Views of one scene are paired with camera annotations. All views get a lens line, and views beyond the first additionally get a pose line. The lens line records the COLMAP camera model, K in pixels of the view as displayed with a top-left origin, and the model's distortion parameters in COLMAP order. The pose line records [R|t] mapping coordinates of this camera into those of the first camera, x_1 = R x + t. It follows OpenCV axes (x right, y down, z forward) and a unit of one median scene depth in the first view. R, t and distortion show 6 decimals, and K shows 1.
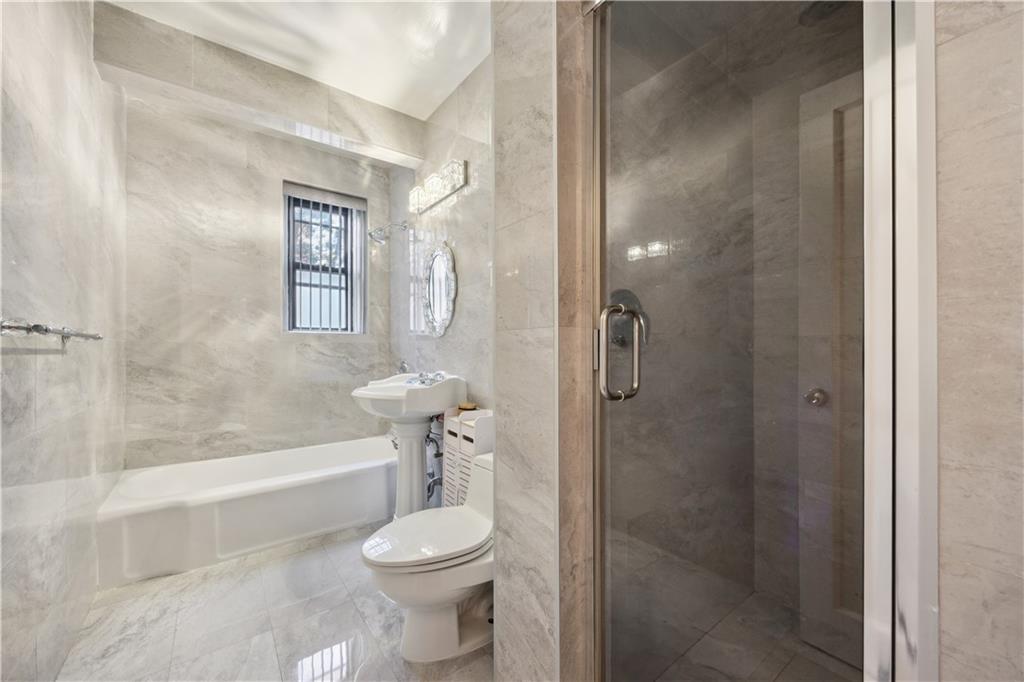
lens RADIAL K [[393.8, 0, 510.1], [0, 393.8, 340.9], [0, 0, 1]] dist [-0.002767, 0.000001]
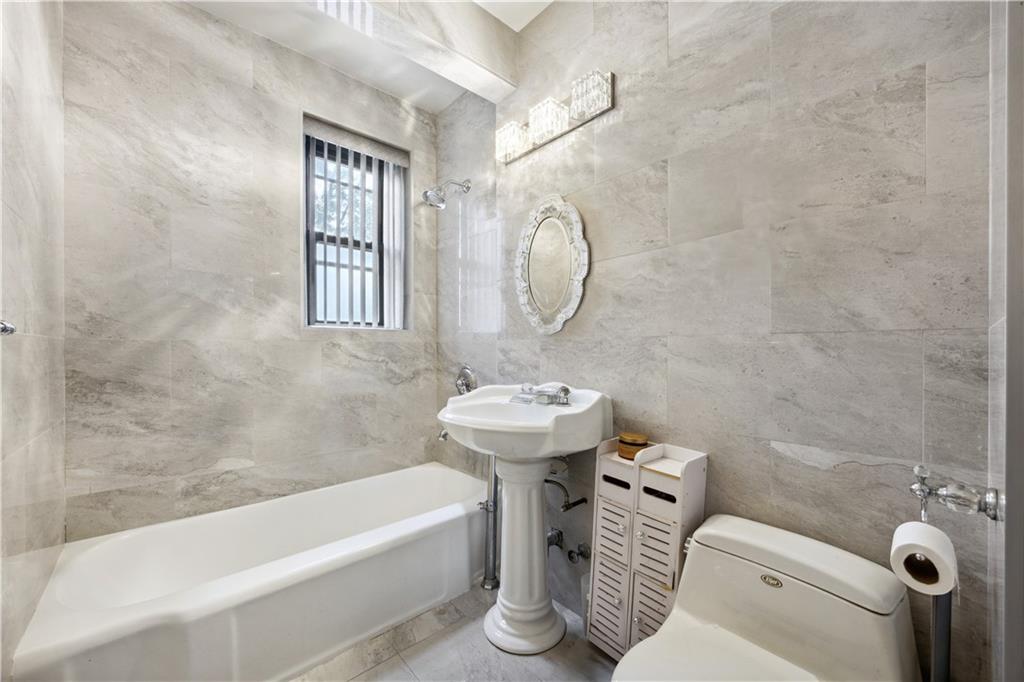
lens RADIAL K [[393.8, 0, 514.2], [0, 393.8, 344.0], [0, 0, 1]] dist [-0.002767, 0.000001]
pose [[0.996502, 0.001617, 0.083548, -0.283957], [-0.002421, 0.999952, 0.009527, 0.001166], [-0.083528, -0.009696, 0.996458, 0.284049]]
